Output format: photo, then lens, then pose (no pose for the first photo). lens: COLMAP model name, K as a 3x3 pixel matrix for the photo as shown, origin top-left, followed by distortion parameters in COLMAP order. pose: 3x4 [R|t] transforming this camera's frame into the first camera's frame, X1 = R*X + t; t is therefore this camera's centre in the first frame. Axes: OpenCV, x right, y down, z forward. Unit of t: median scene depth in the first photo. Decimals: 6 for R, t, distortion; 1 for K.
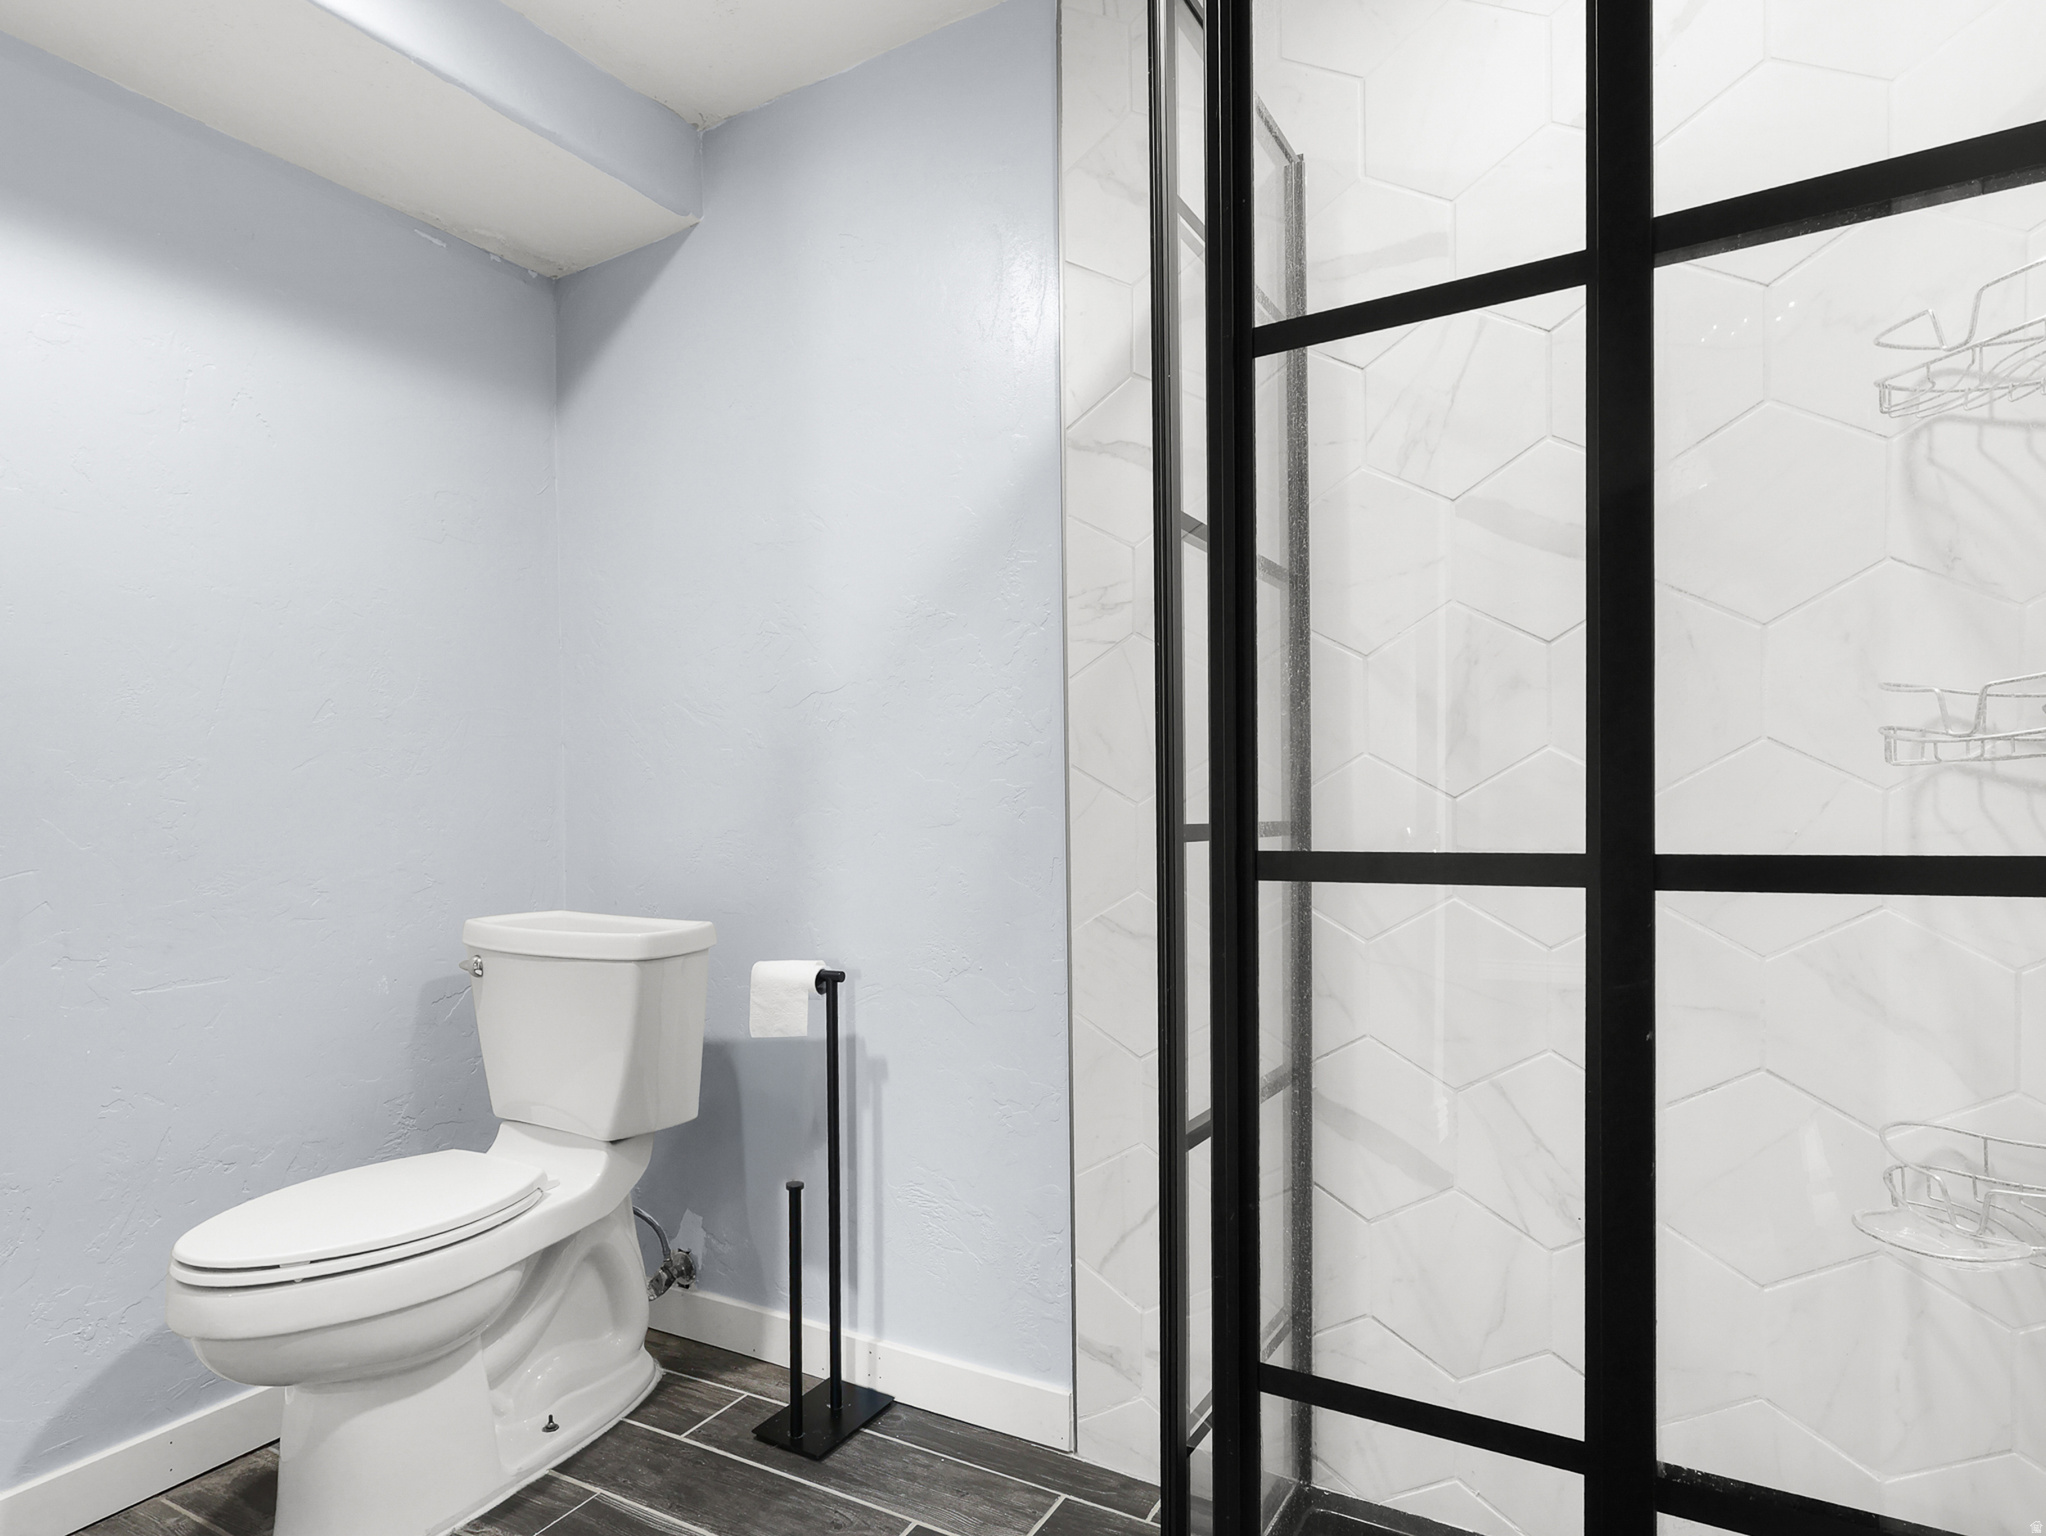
lens RADIAL K [[1150.7, 0, 986.8], [0, 1150.7, 829.7], [0, 0, 1]] dist [0.000125, 0.000906]
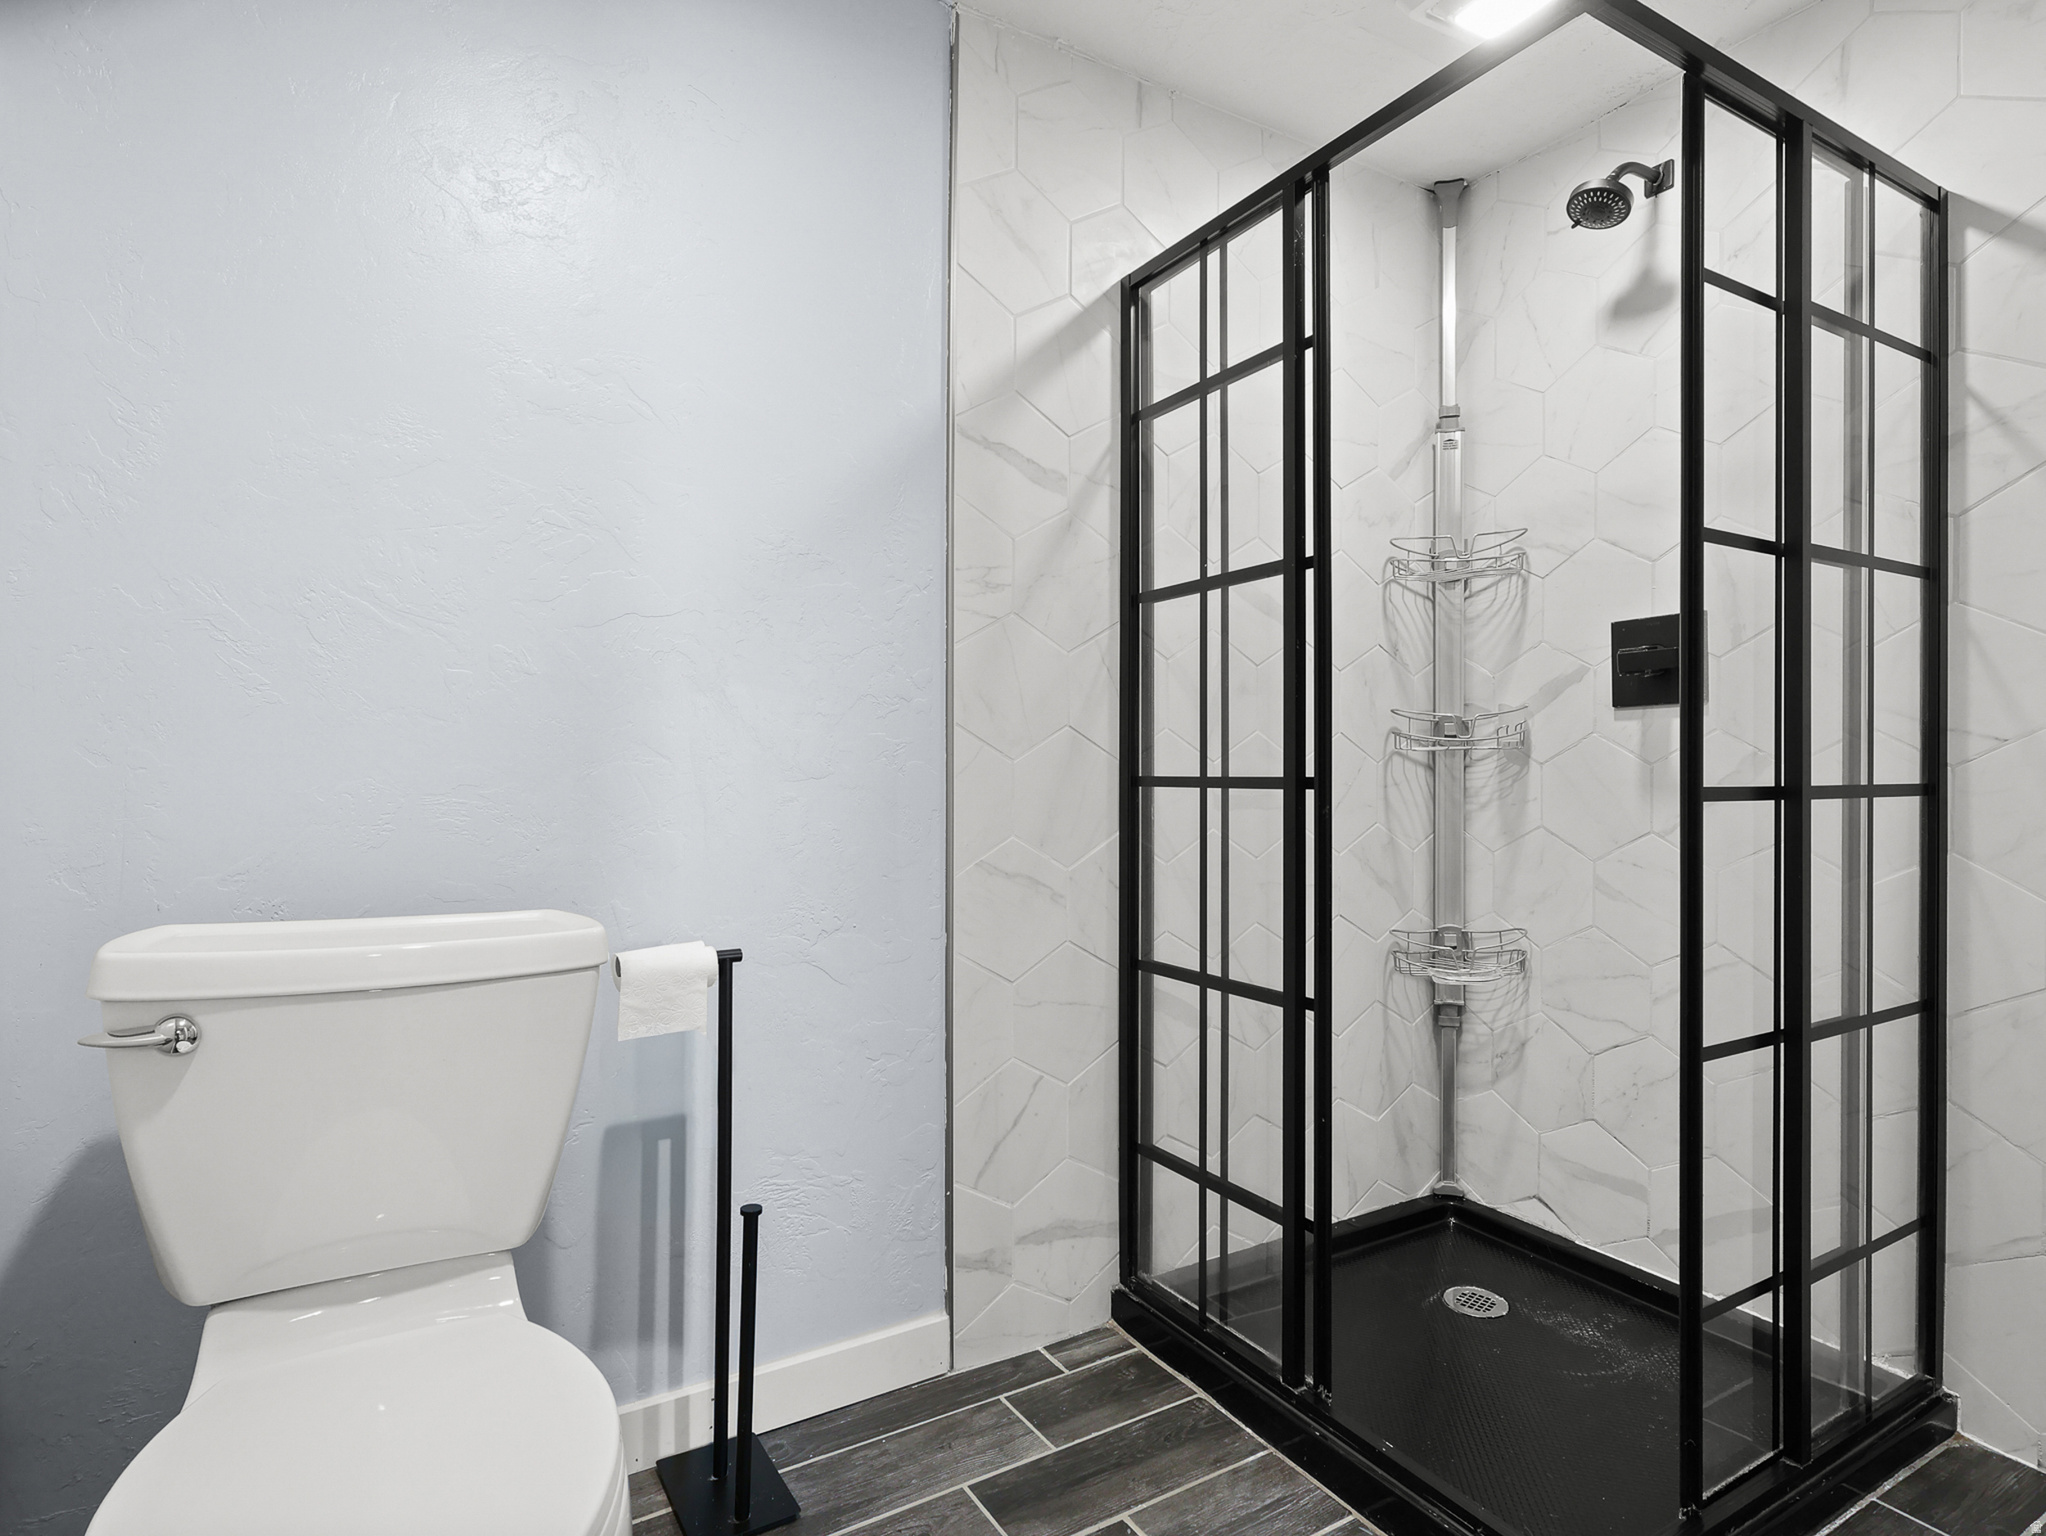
lens RADIAL K [[1094.2, 0, 1019.0], [0, 1094.2, 755.2], [0, 0, 1]] dist [-0.004502, 0.000928]
pose [[0.471662, 0.026121, 0.881393, -0.818869], [0.004199, 0.999483, -0.031868, 0.006972], [-0.881770, 0.018732, 0.471308, 0.471787]]
